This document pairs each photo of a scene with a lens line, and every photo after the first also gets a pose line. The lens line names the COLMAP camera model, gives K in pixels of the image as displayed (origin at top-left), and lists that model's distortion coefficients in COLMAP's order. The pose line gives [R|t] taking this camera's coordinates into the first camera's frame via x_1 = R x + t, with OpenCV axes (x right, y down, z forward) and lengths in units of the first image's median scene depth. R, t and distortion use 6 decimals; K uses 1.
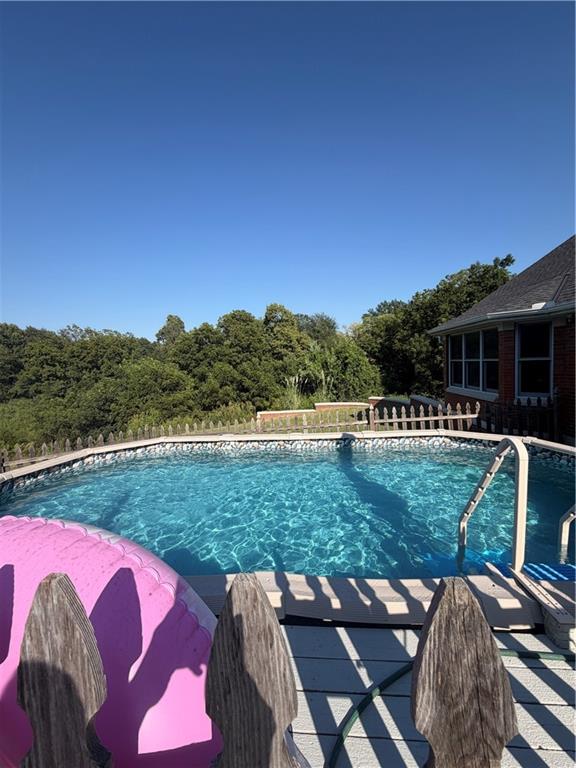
lens RADIAL K [[303.7, 0, 288.3], [0, 303.7, 381.8], [0, 0, 1]] dist [-0.001187, 0.000629]
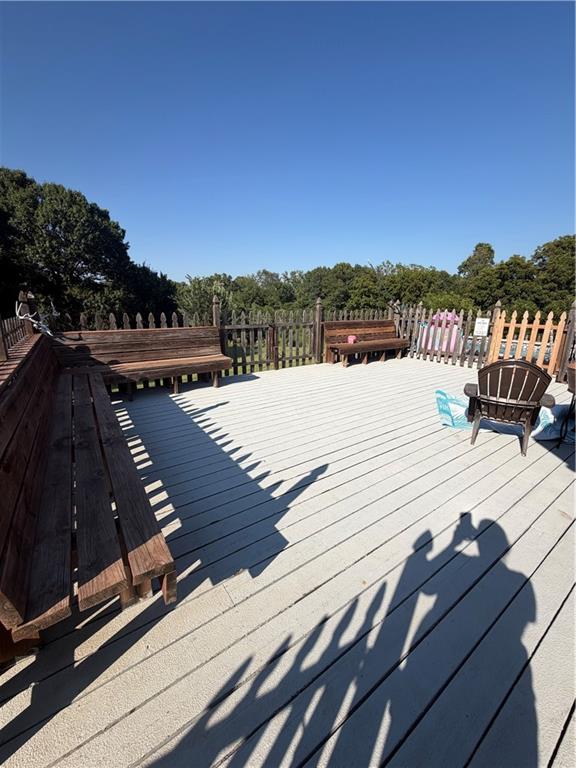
lens RADIAL K [[303.7, 0, 289.1], [0, 303.7, 389.8], [0, 0, 1]] dist [-0.001187, 0.000629]
pose [[0.634617, 0.262631, -0.726833, 0.041113], [-0.087050, 0.958793, 0.270440, 0.006709], [0.767908, -0.108355, 0.631329, -0.099308]]
